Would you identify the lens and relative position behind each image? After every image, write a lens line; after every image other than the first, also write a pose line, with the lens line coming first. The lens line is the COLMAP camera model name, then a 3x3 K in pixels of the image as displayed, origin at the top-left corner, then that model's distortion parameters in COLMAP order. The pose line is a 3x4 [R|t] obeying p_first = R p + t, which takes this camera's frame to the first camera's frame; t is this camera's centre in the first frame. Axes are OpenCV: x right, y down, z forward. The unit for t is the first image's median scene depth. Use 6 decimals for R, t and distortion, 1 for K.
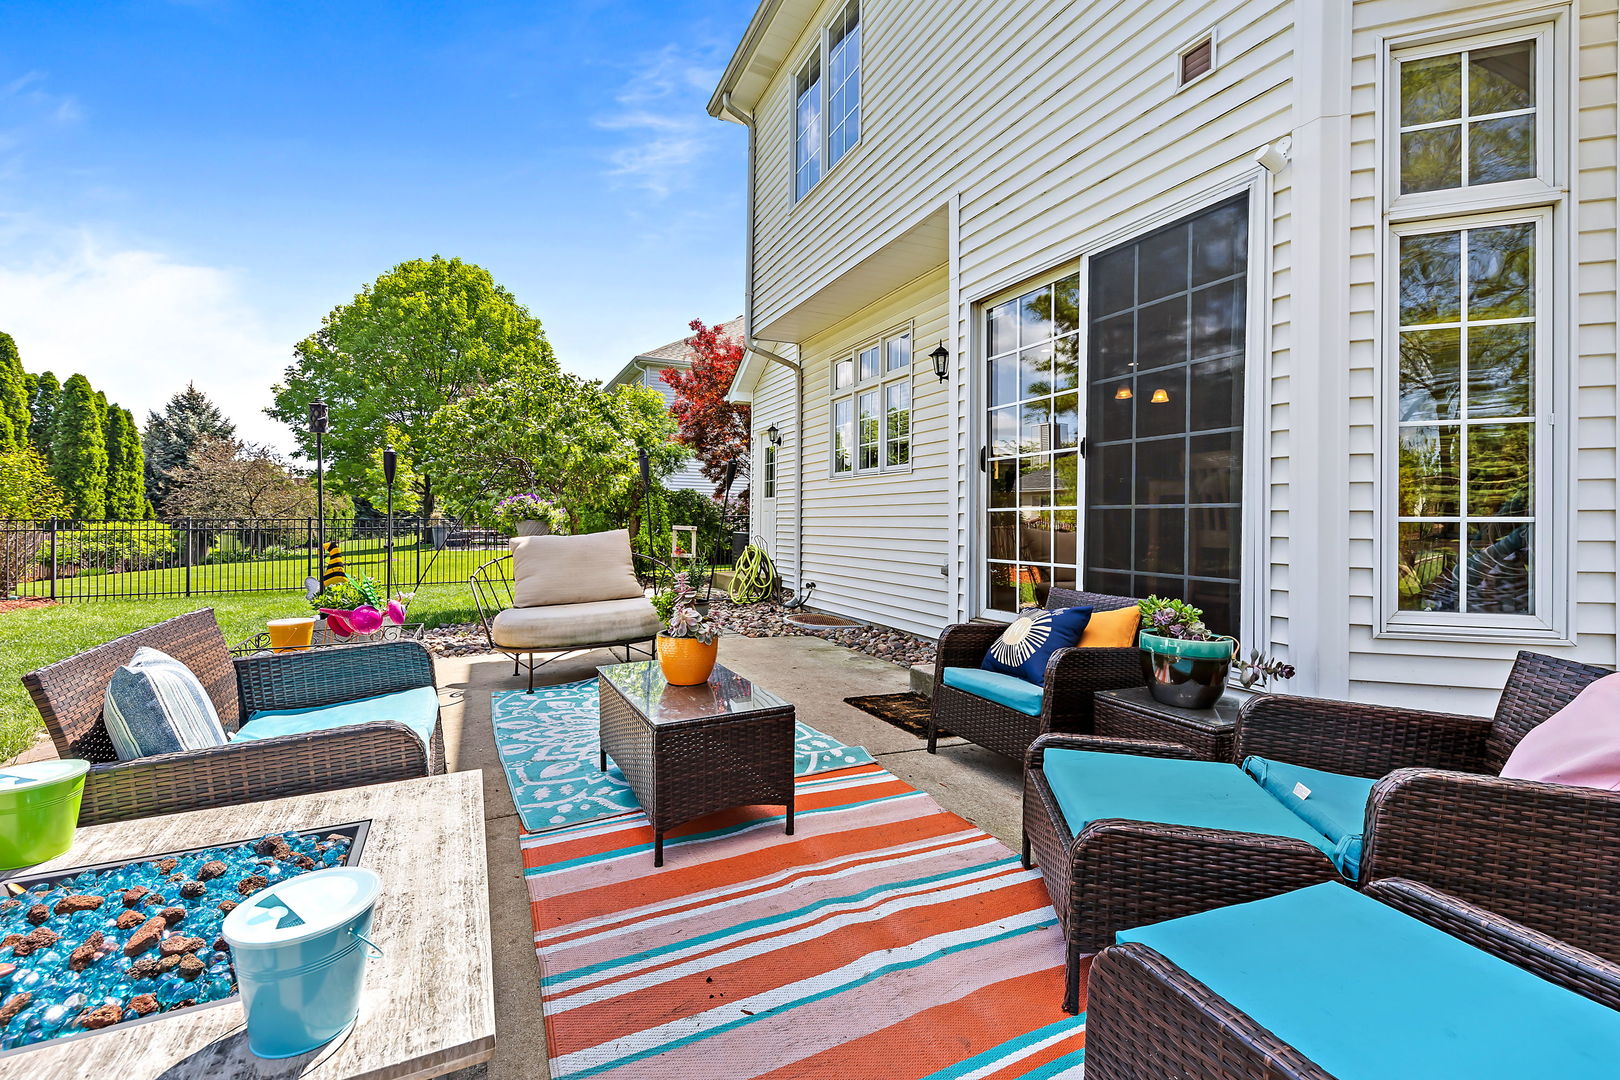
lens RADIAL K [[707.1, 0, 811.6], [0, 707.1, 532.6], [0, 0, 1]] dist [-0.000189, -0.000521]
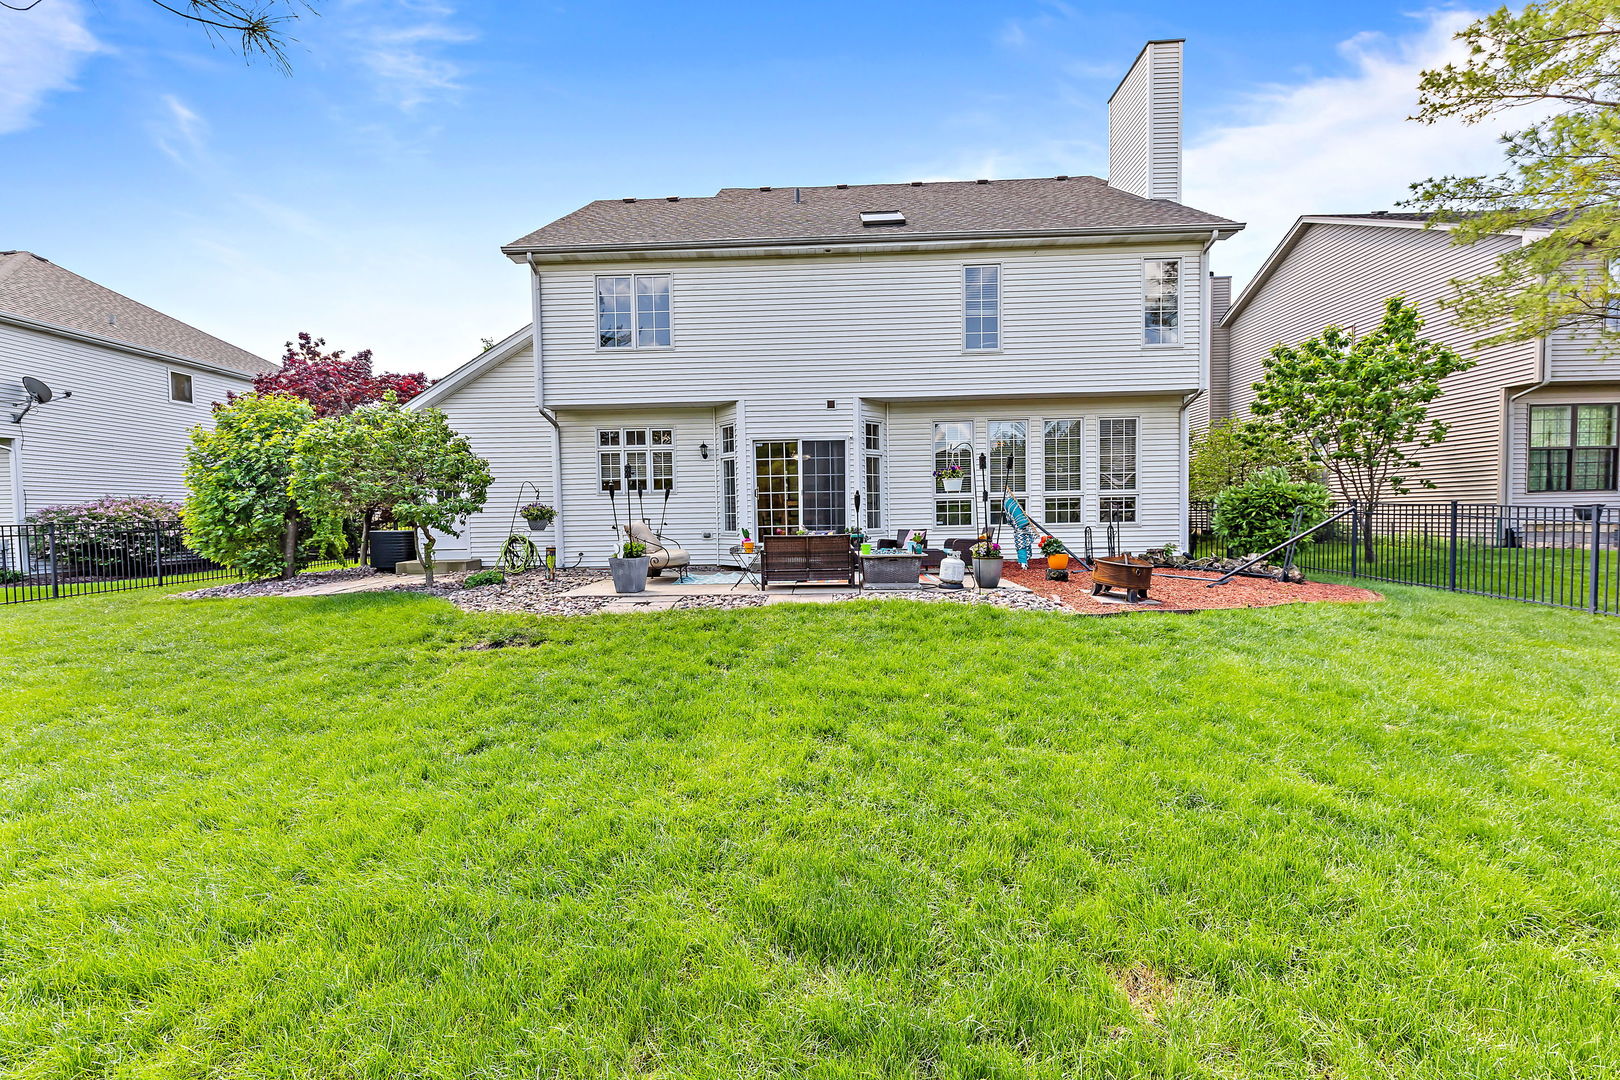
lens RADIAL K [[707.1, 0, 811.6], [0, 707.1, 532.6], [0, 0, 1]] dist [-0.000189, -0.000521]
pose [[0.465973, -0.030030, 0.884289, -1.634364], [0.017757, 0.999540, 0.024587, -0.007753], [-0.884621, 0.004245, 0.466292, -0.426593]]
